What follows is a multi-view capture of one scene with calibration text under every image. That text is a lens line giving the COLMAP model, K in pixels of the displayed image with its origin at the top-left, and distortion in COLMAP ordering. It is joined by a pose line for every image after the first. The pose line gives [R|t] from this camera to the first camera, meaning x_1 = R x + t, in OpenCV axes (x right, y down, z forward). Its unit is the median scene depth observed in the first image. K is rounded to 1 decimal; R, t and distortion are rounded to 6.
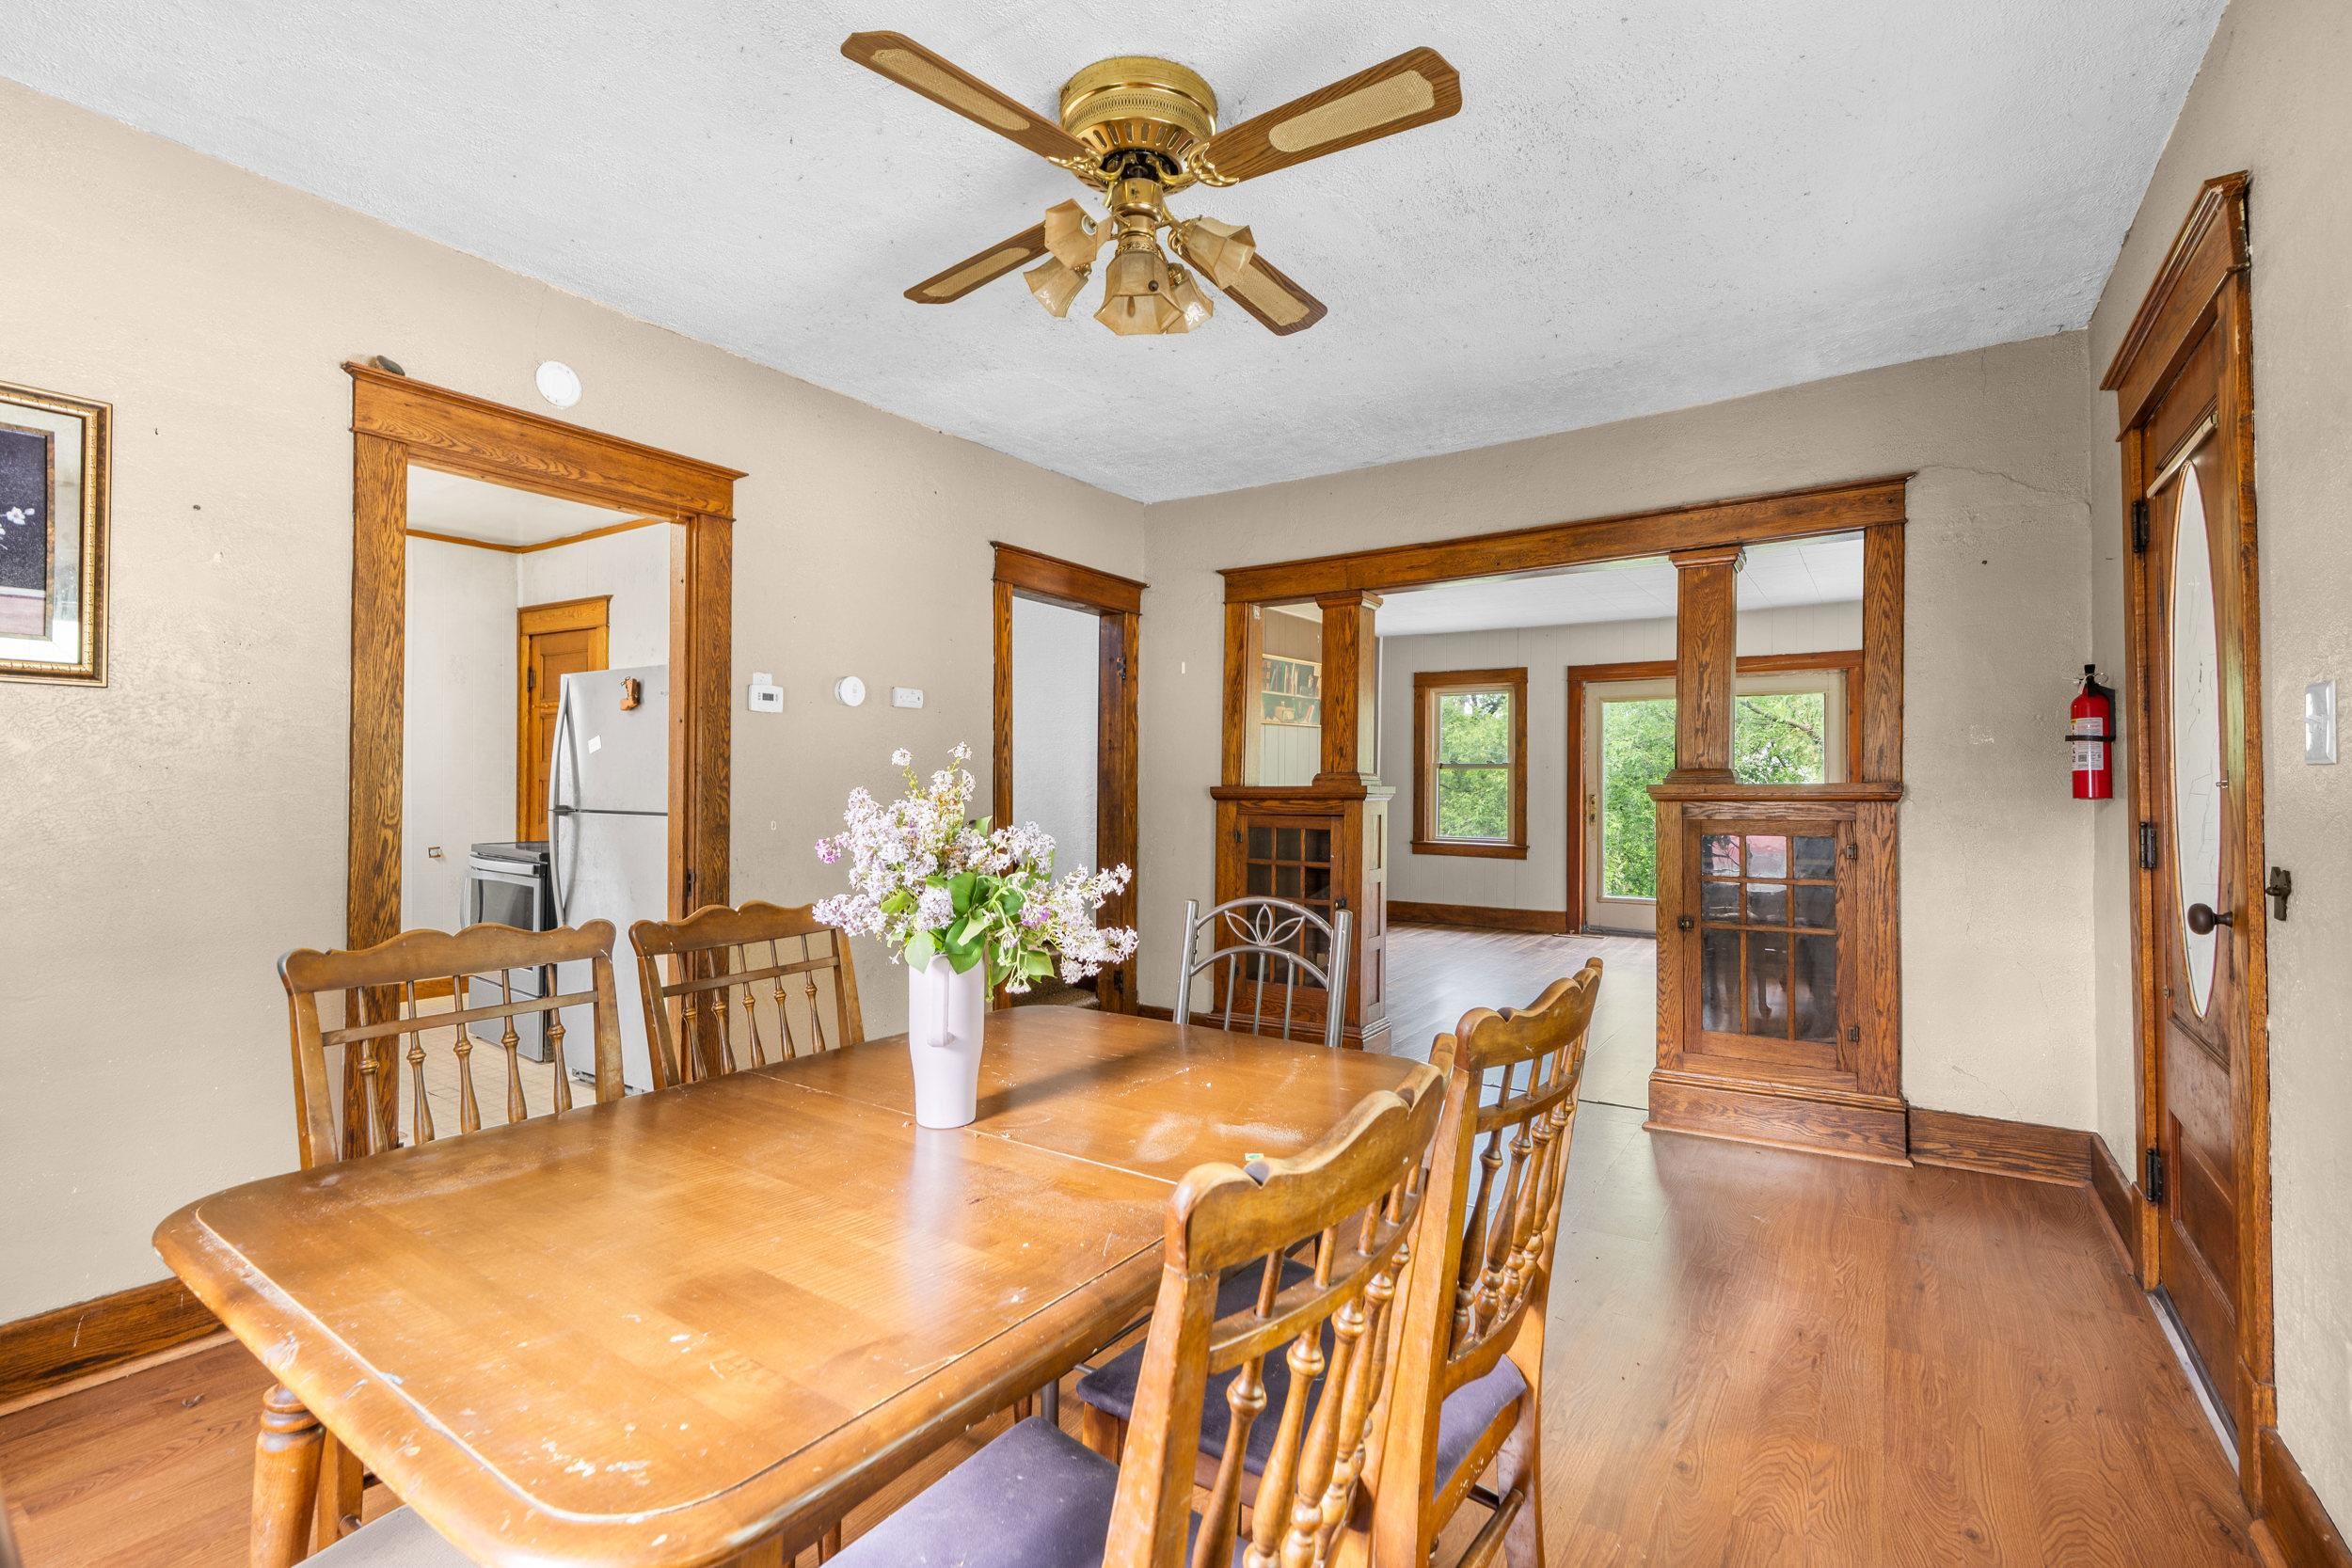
lens RADIAL K [[1079.2, 0, 1166.2], [0, 1079.2, 778.8], [0, 0, 1]] dist [0.001716, 0.000016]
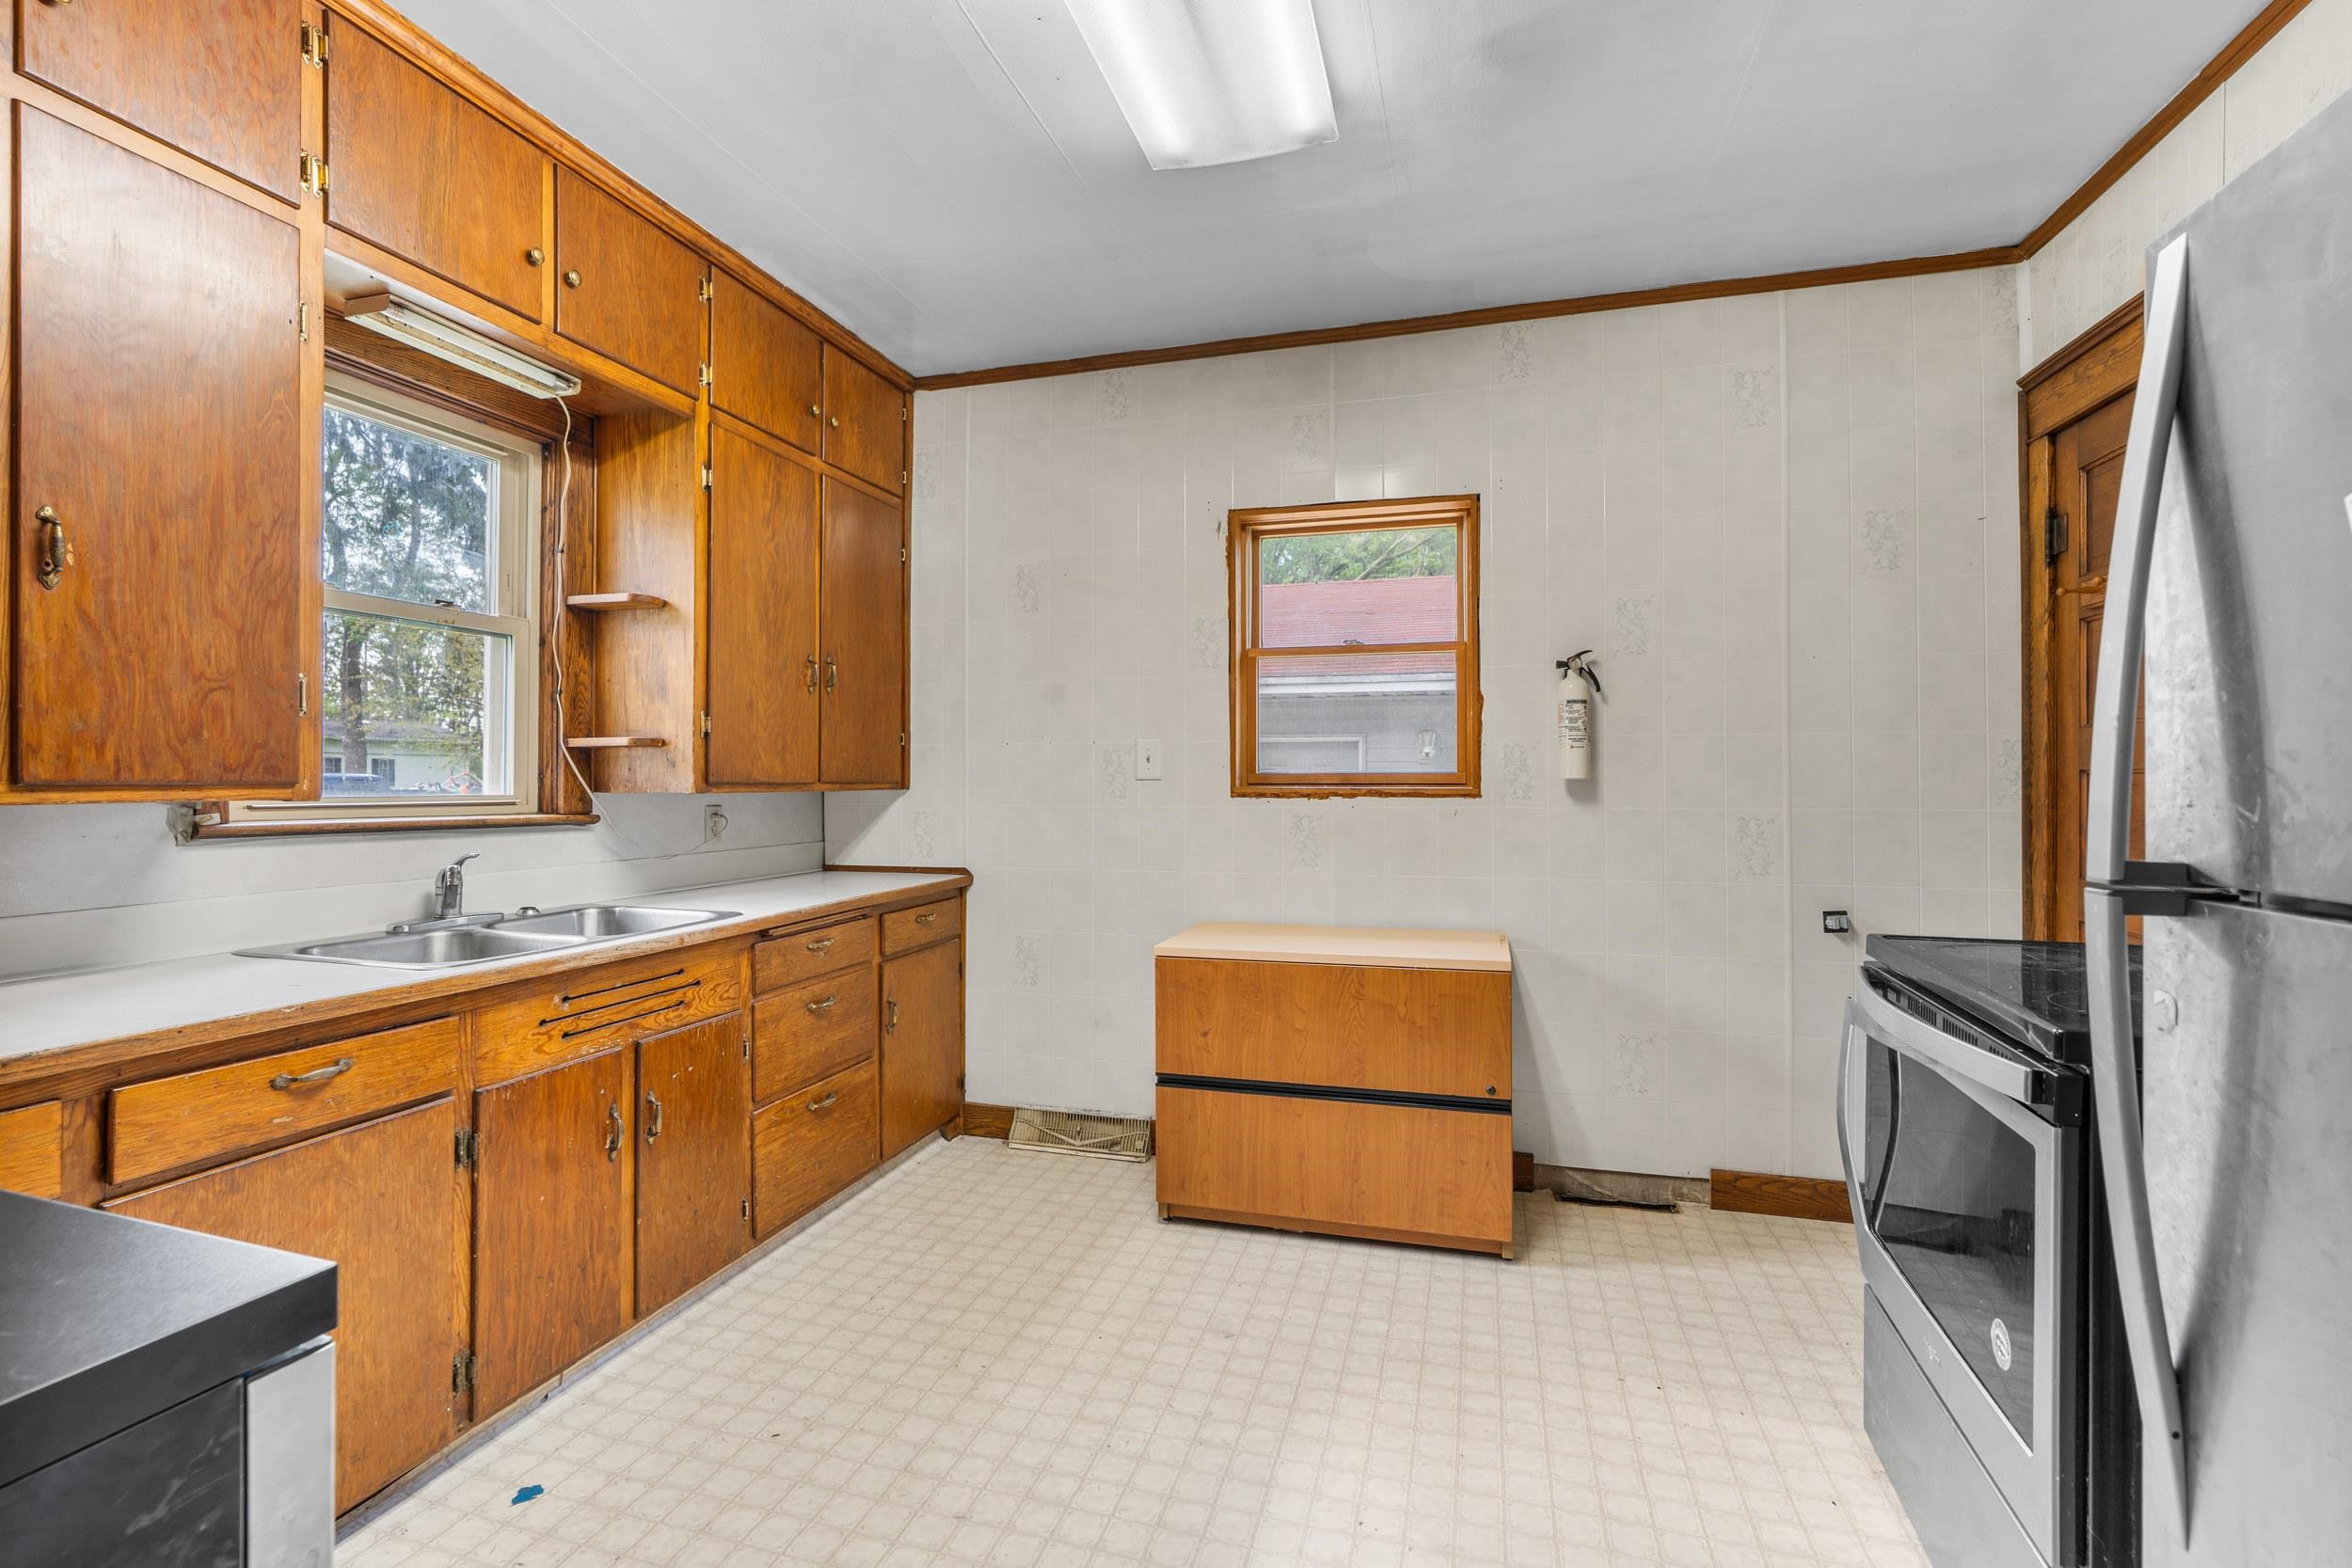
lens RADIAL K [[1079.2, 0, 1175.3], [0, 1079.2, 784.5], [0, 0, 1]] dist [0.001716, 0.000016]
pose [[0.329400, -0.005361, -0.944175, -0.399626], [0.007413, 0.999968, -0.003091, 0.007887], [0.944161, -0.005980, 0.329429, 0.707301]]
